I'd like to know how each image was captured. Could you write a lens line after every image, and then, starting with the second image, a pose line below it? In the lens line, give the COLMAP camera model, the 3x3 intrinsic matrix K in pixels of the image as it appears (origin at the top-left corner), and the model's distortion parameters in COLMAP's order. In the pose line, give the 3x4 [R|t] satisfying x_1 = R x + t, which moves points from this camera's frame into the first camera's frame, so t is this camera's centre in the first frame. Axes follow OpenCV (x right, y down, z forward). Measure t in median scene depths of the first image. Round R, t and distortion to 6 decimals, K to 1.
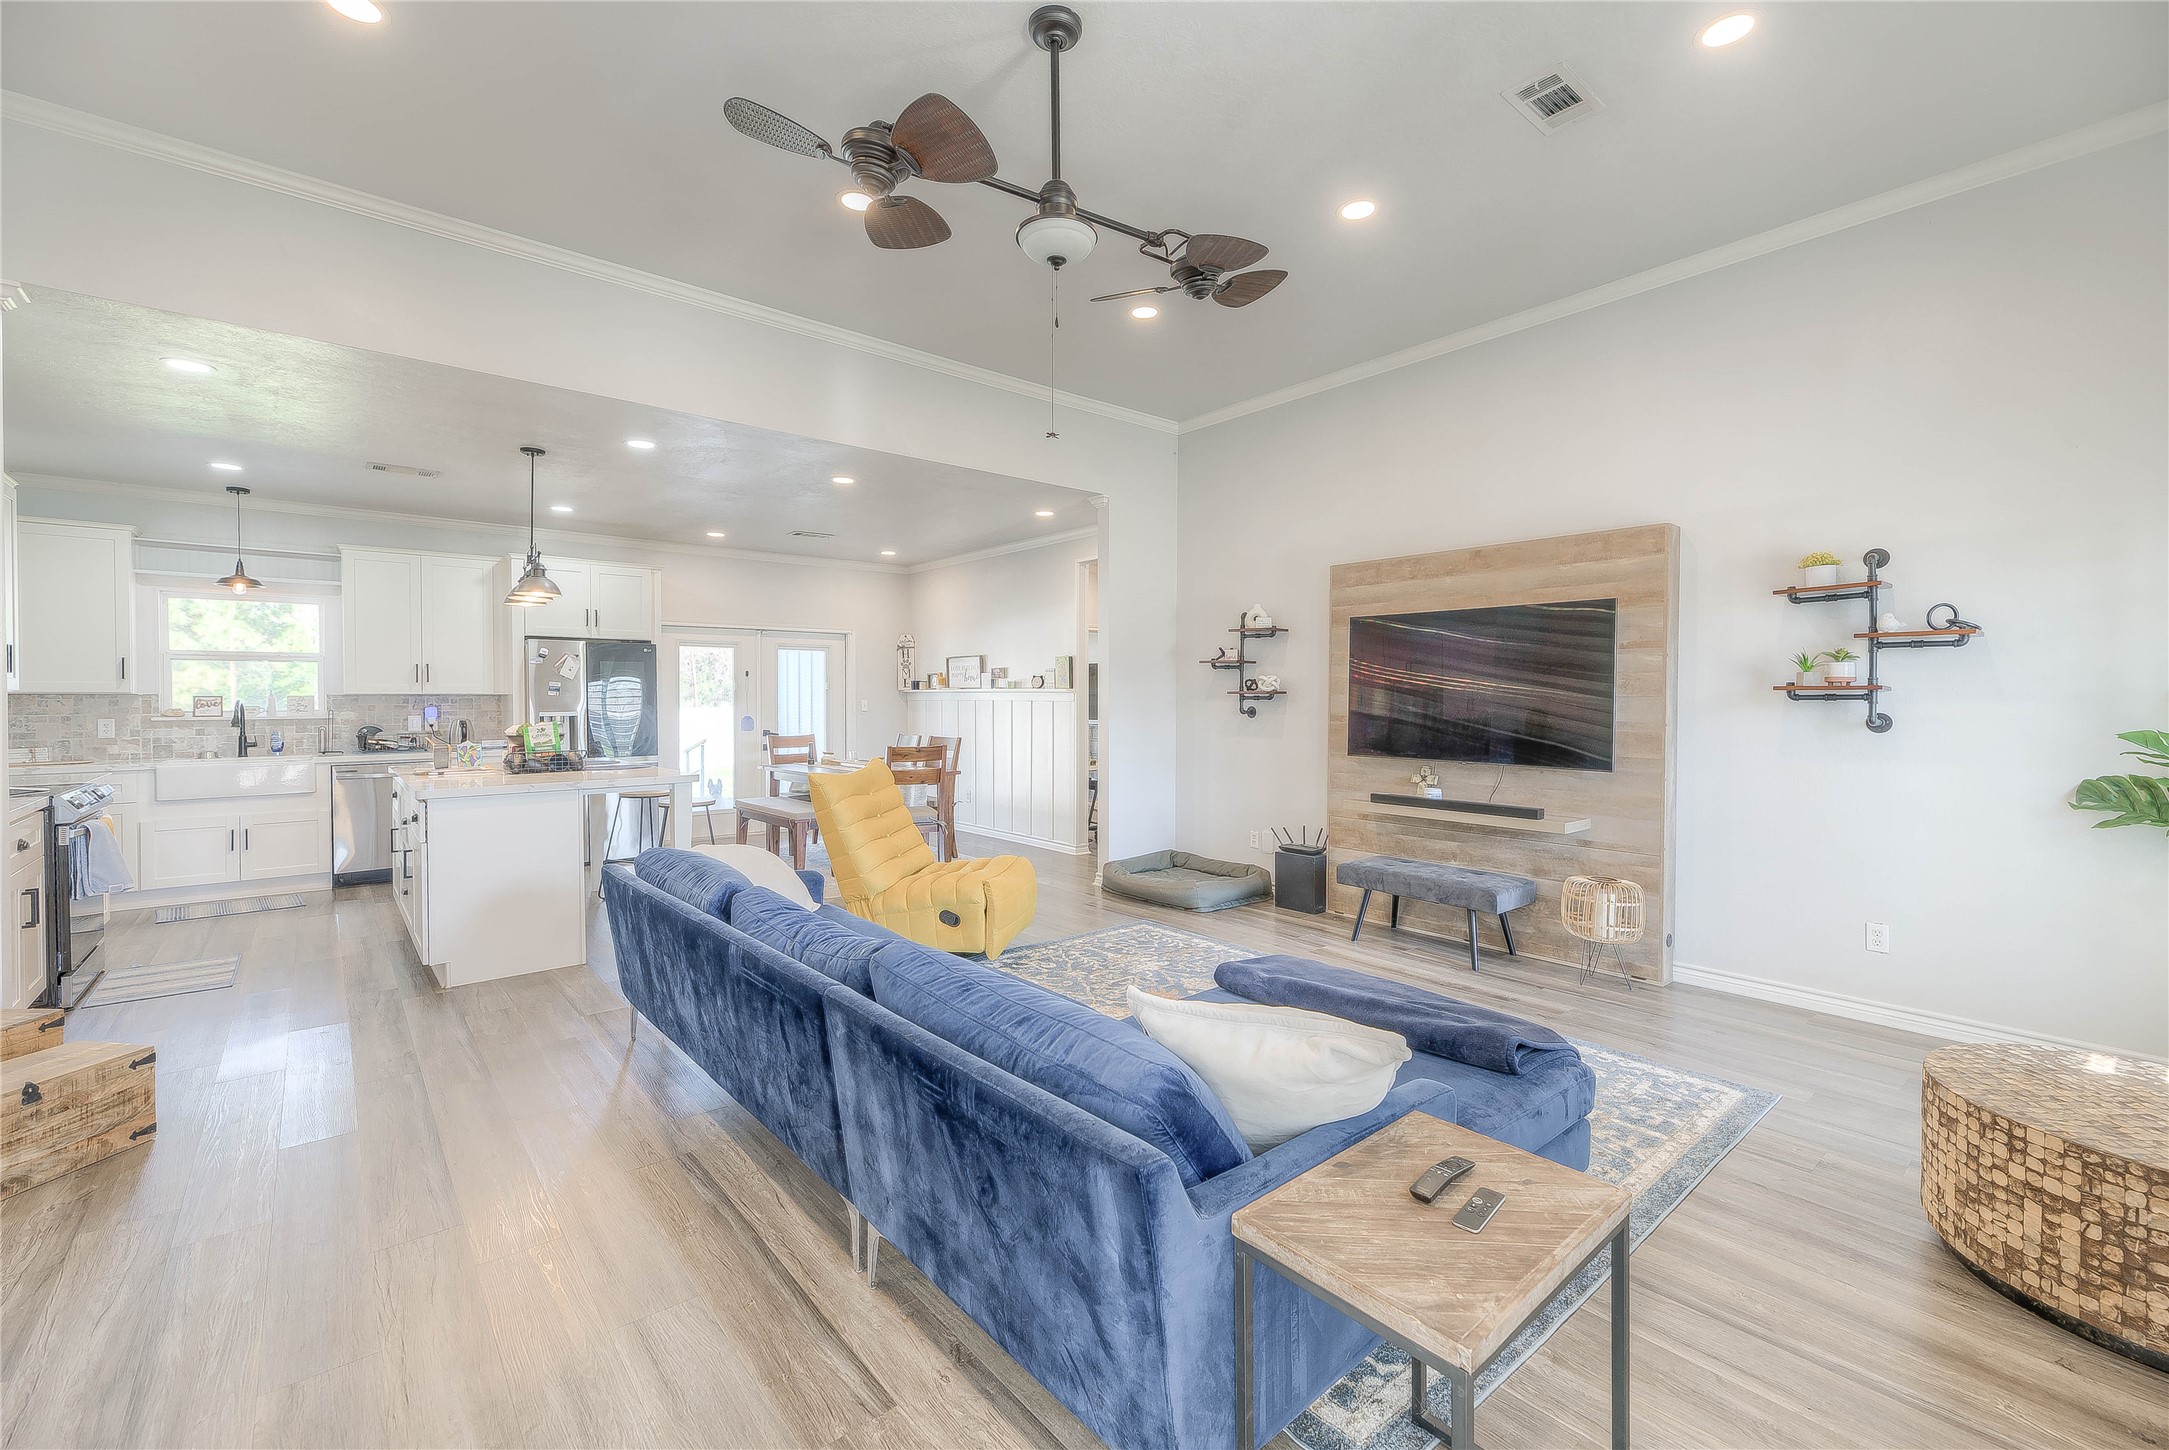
lens RADIAL K [[912.1, 0, 1084.4], [0, 912.1, 706.1], [0, 0, 1]] dist [0.011396, -0.000569]
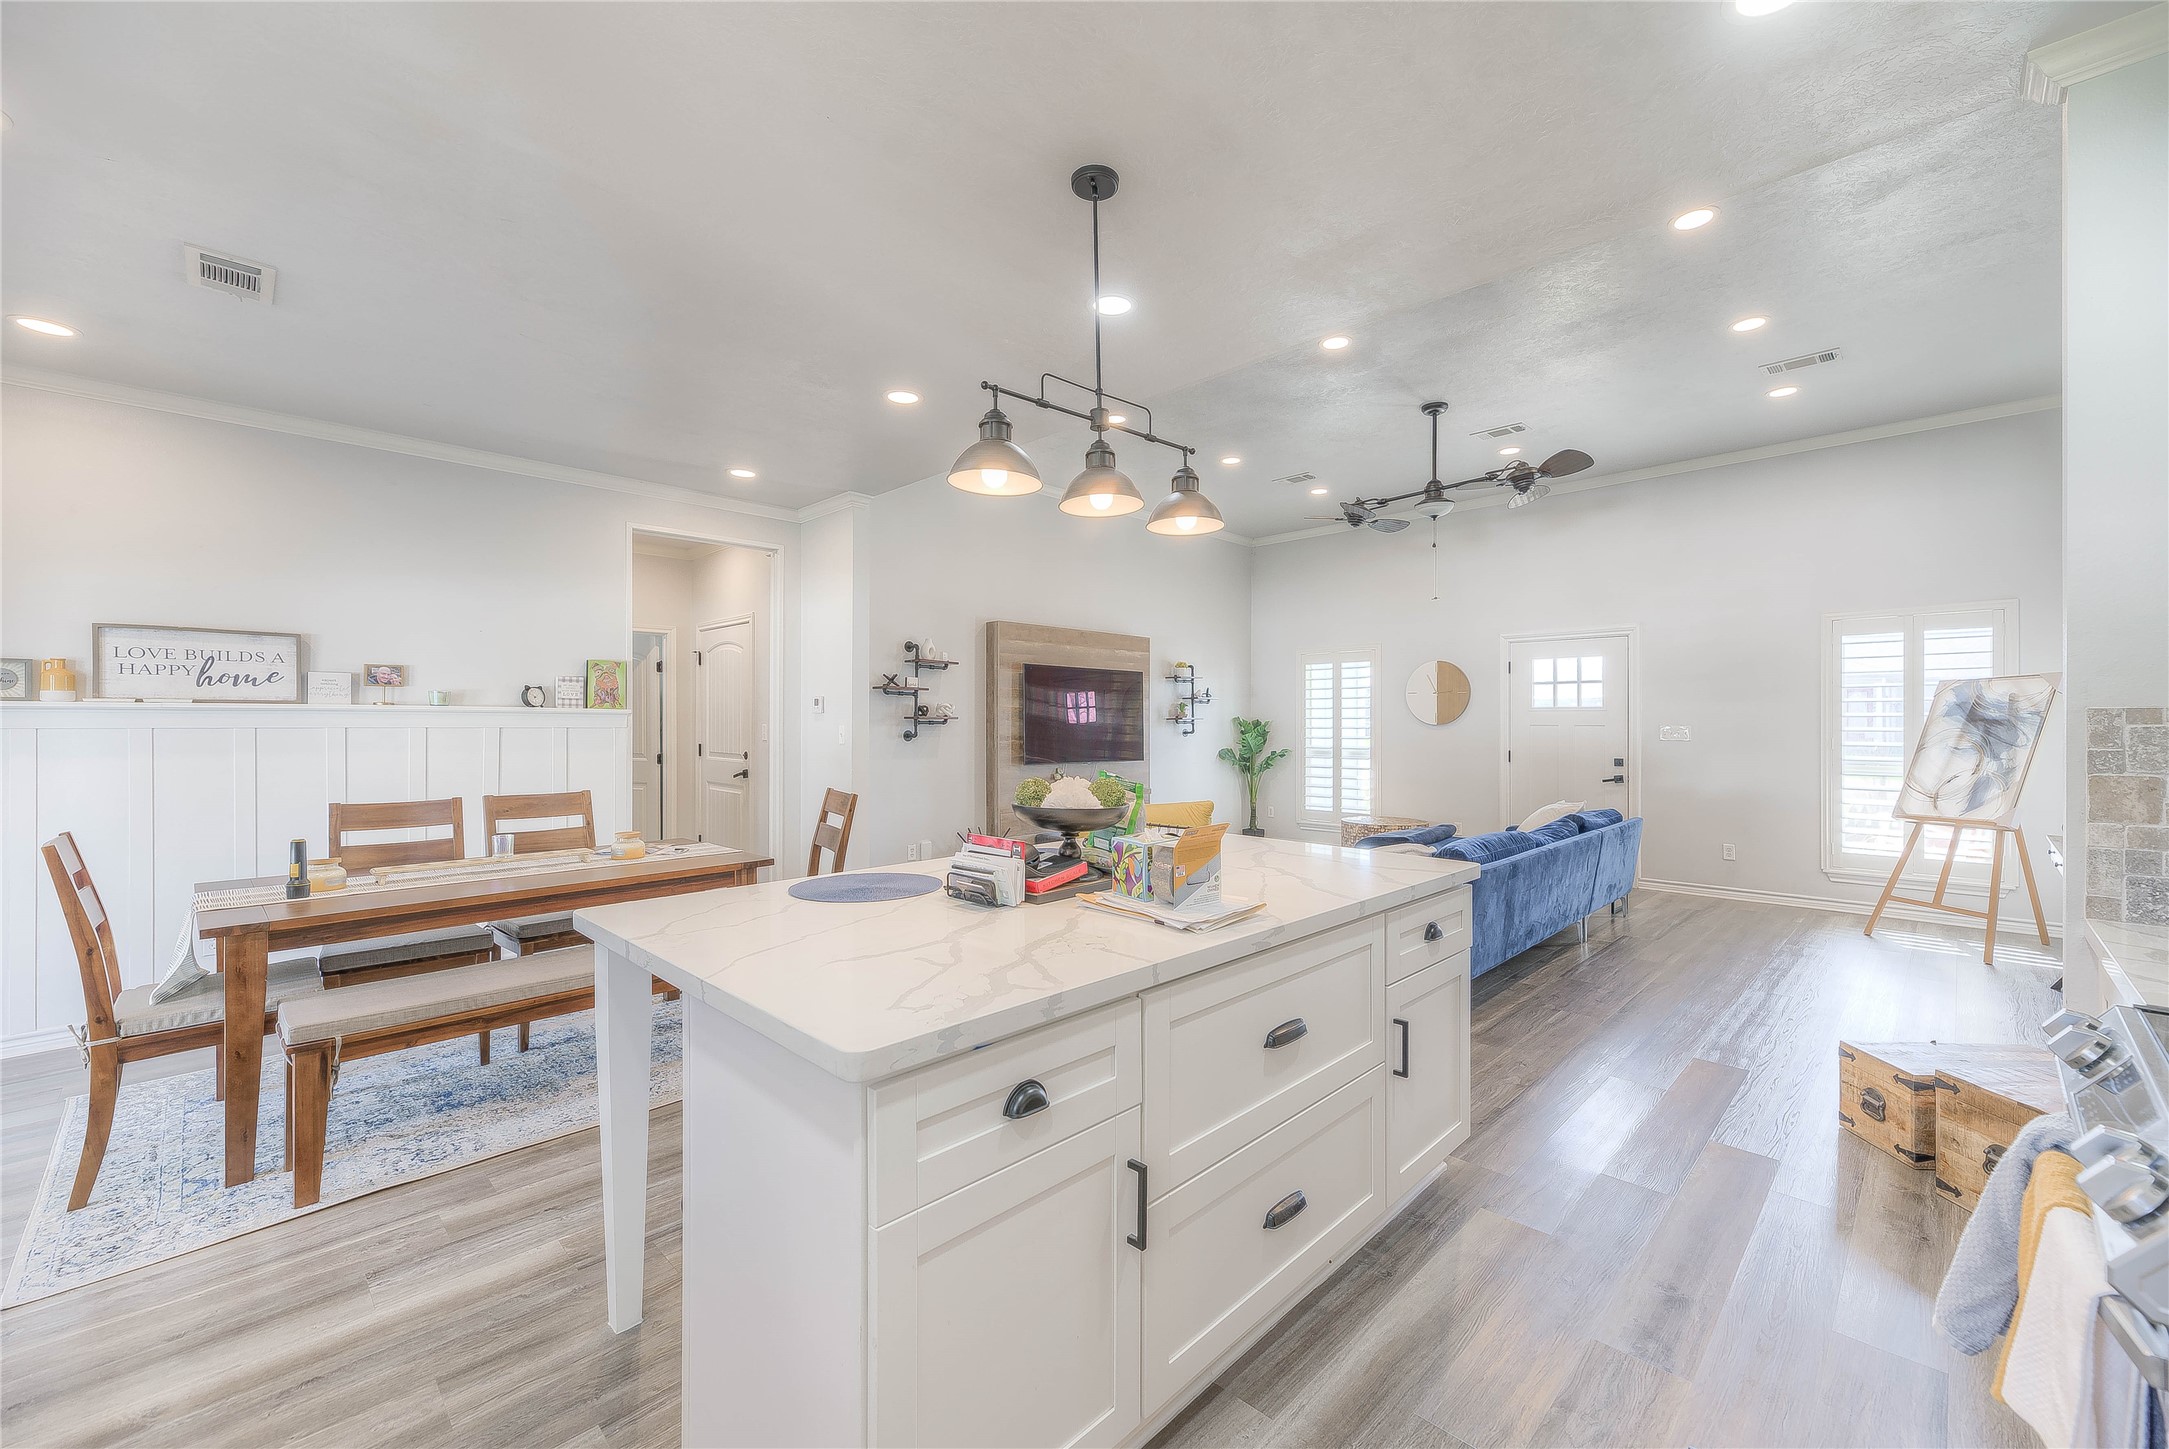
lens RADIAL K [[864.2, 0, 1102.1], [0, 864.2, 721.1], [0, 0, 1]] dist [0.010213, -0.000148]
pose [[-0.095772, 0.001829, 0.995402, -0.864994], [0.008580, 0.999963, -0.001012, -0.007571], [-0.995366, 0.008444, -0.095784, 0.871958]]
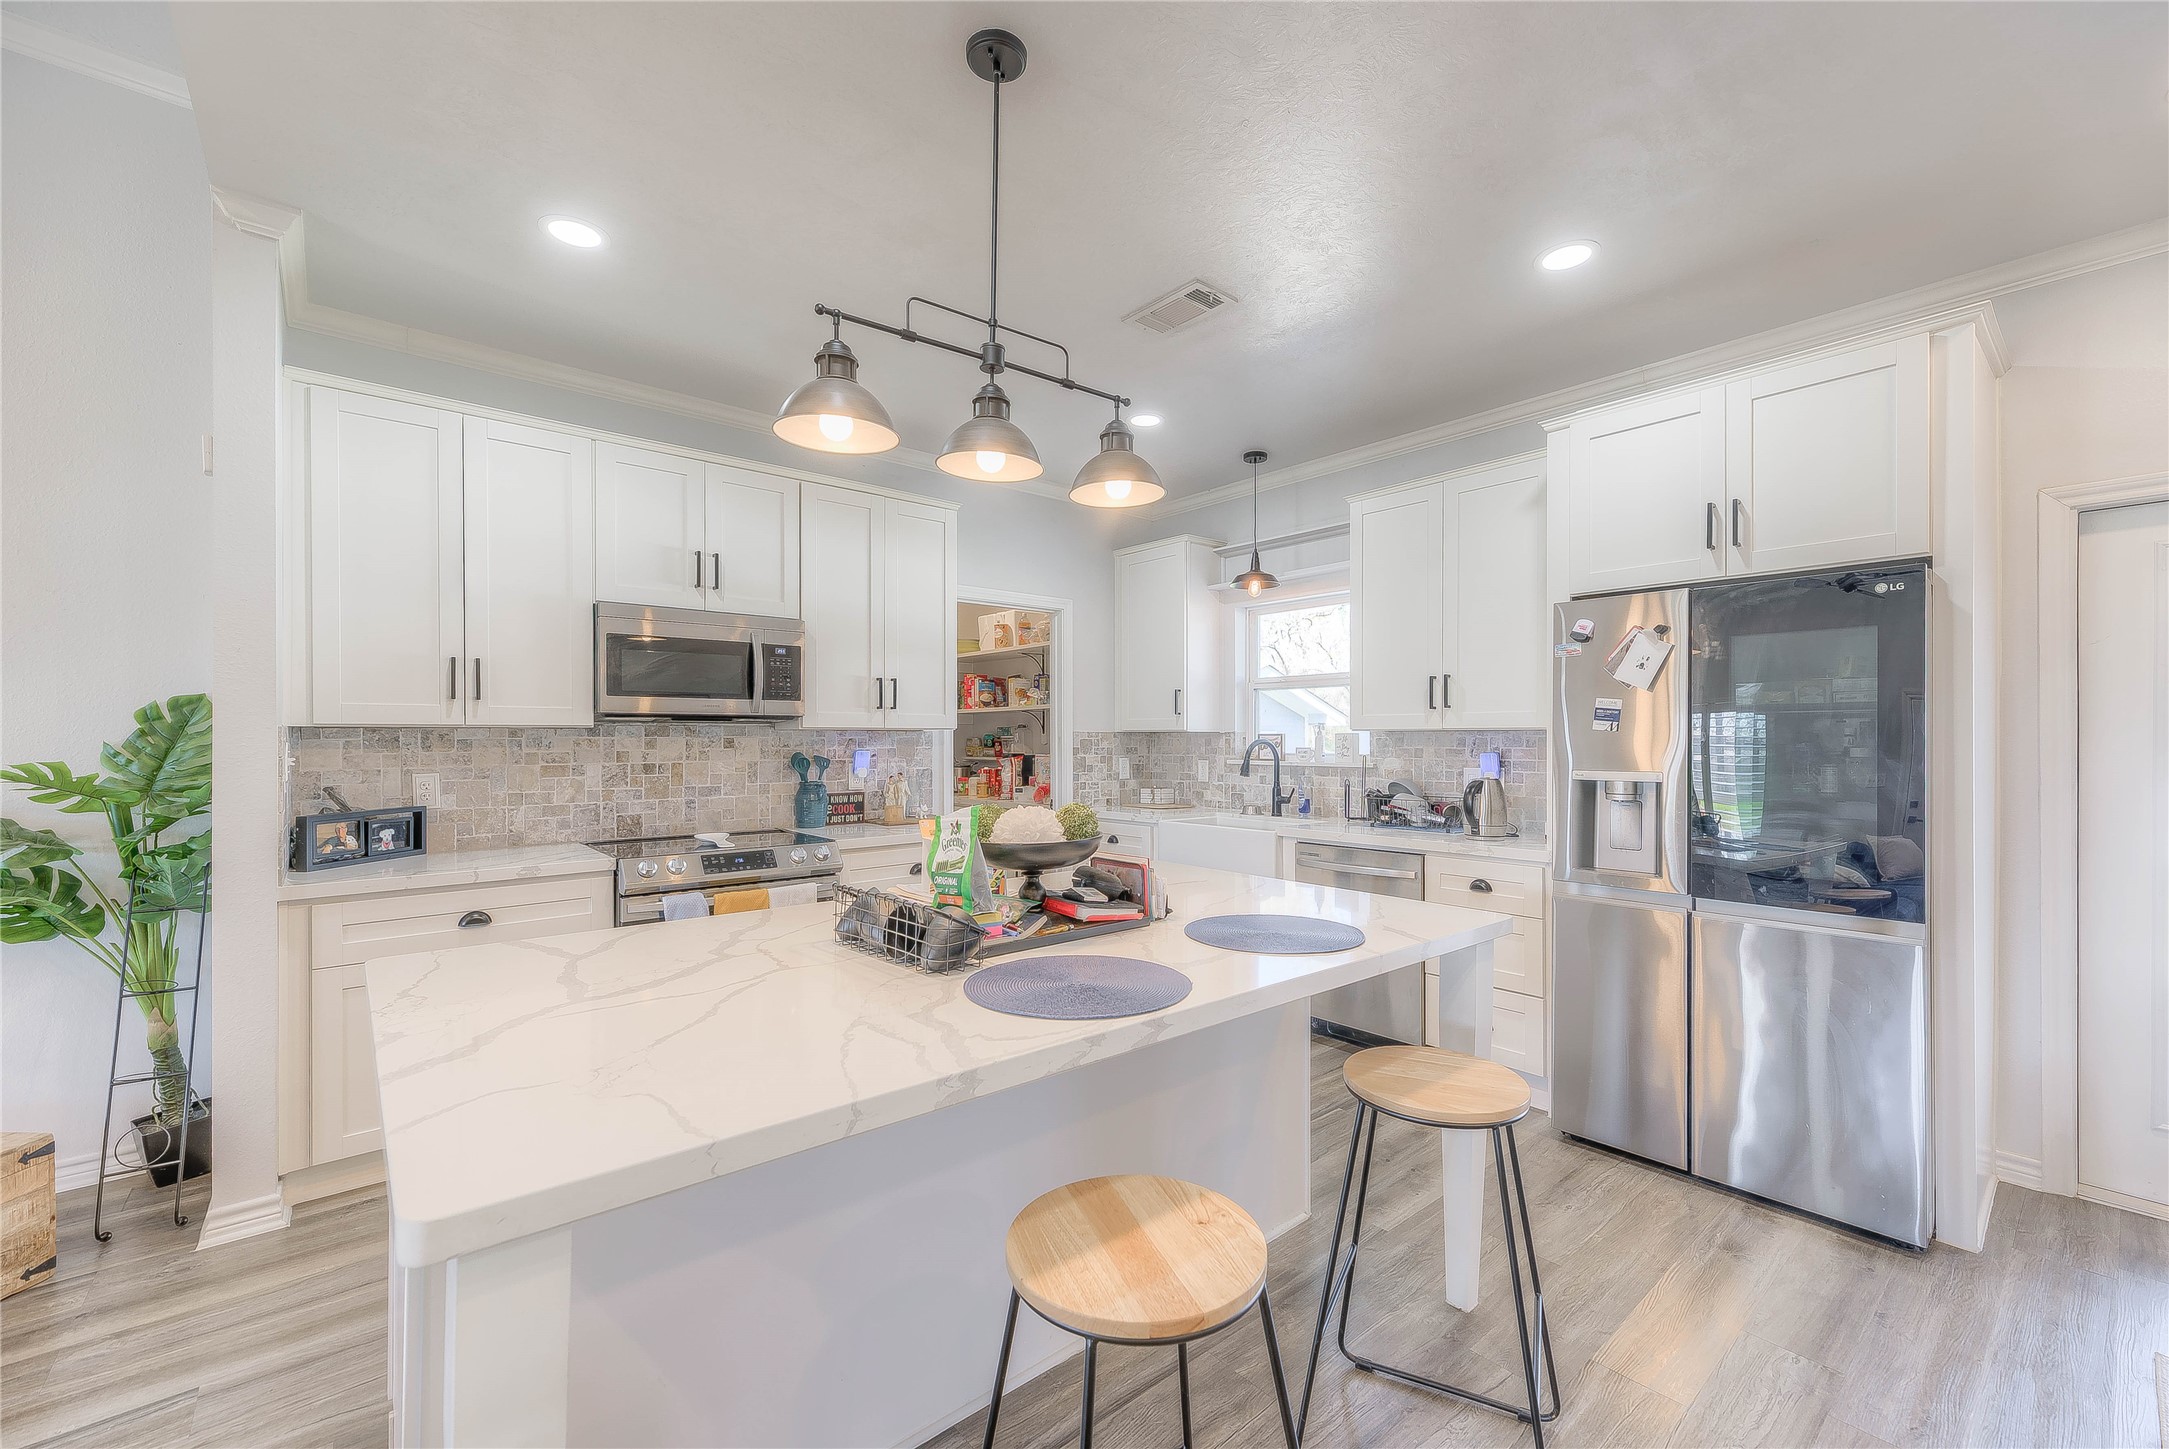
lens RADIAL K [[880.4, 0, 1107.8], [0, 880.4, 736.5], [0, 0, 1]] dist [0.004142, -0.000169]
pose [[0.015287, 0.000438, -0.999883, -0.210936], [-0.008867, 0.999961, 0.000302, -0.007964], [0.999844, 0.008862, 0.015290, 0.872818]]
